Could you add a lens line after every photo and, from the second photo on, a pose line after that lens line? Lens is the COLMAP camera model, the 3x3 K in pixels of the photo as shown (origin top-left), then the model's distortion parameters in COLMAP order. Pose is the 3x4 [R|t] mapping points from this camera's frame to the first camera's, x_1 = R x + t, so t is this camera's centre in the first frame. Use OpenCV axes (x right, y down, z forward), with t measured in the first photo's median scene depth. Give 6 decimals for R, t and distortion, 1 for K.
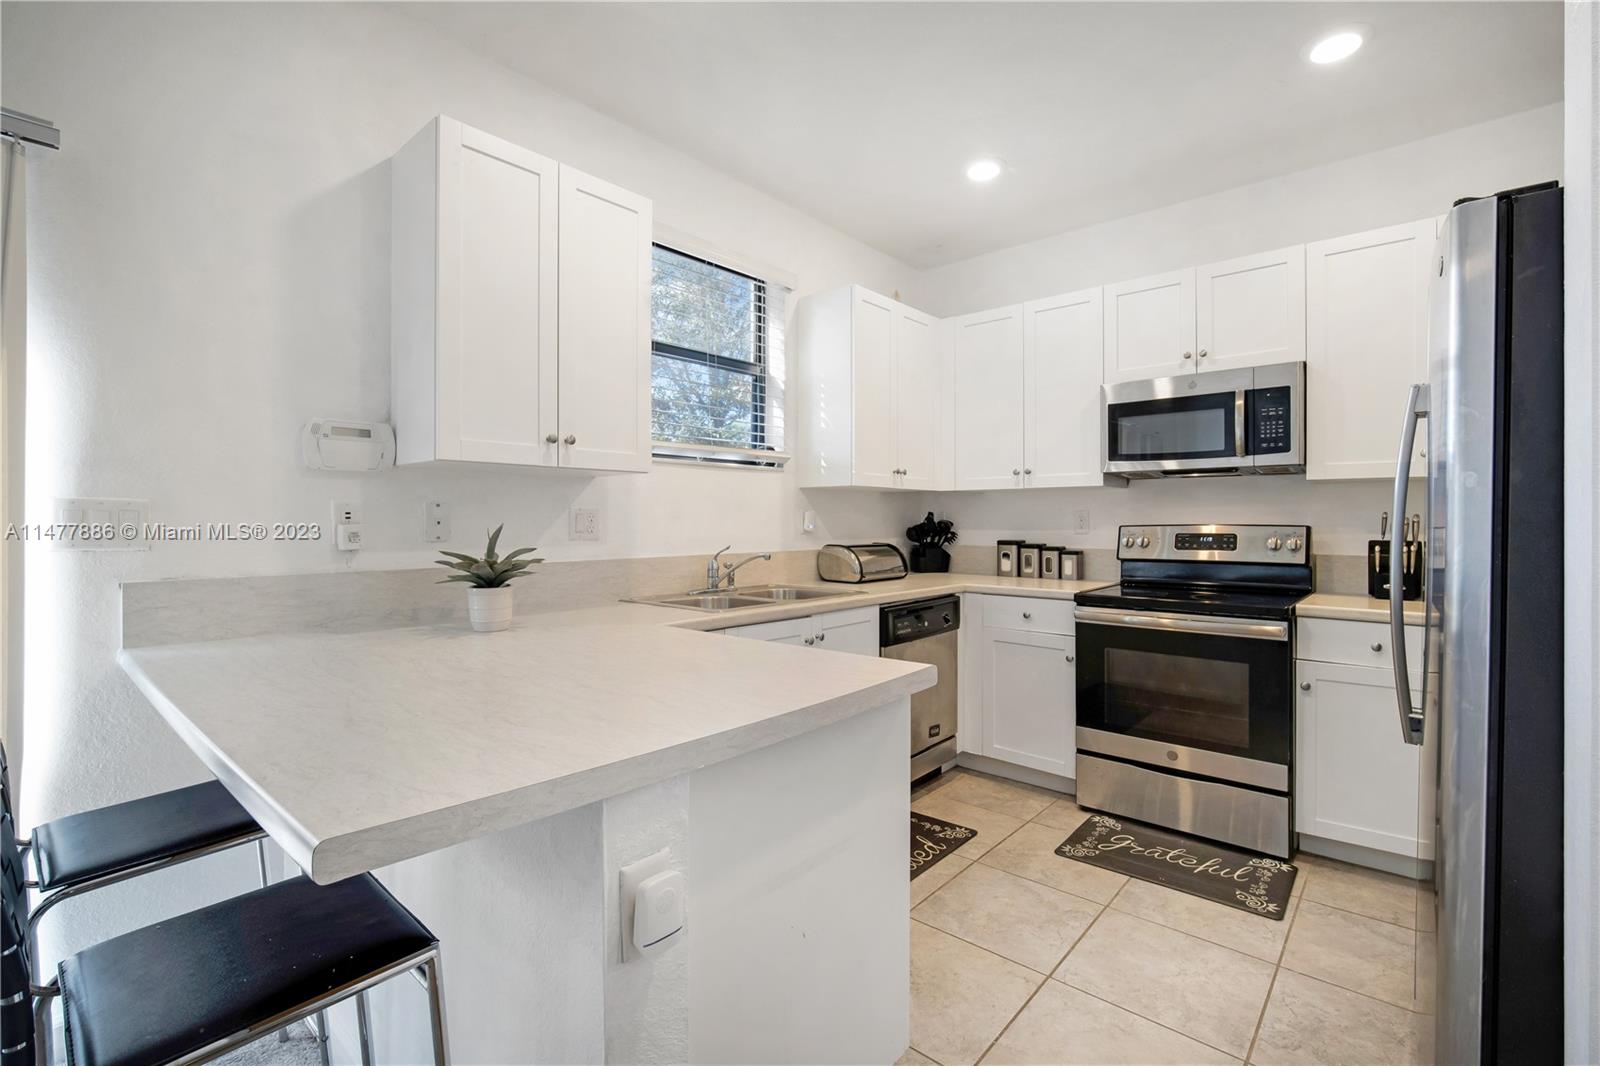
lens RADIAL K [[703.5, 0, 802.5], [0, 703.5, 518.3], [0, 0, 1]] dist [-0.013711, -0.000018]
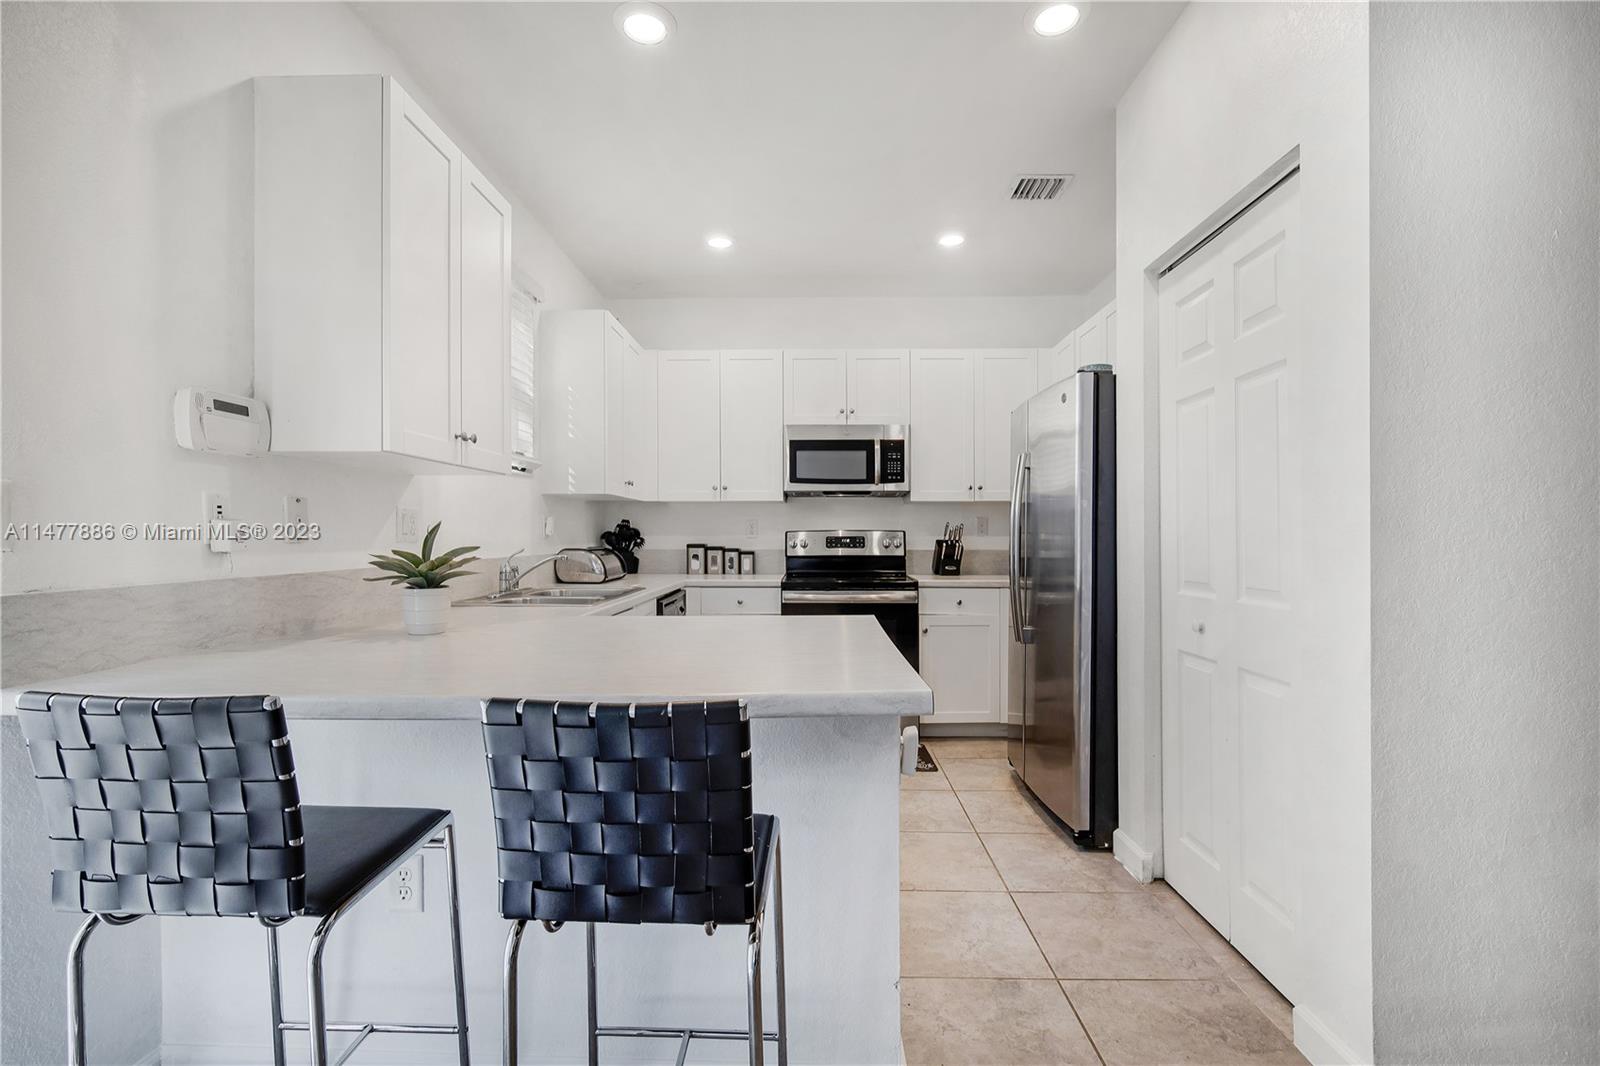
lens RADIAL K [[700.5, 0, 800.0], [0, 700.5, 533.0], [0, 0, 1]] dist [0.000552, 0.000019]
pose [[0.767086, 0.001197, 0.641543, -0.420622], [-0.002863, 0.999995, 0.001557, 0.012914], [-0.641537, -0.003031, 0.767086, -0.035686]]
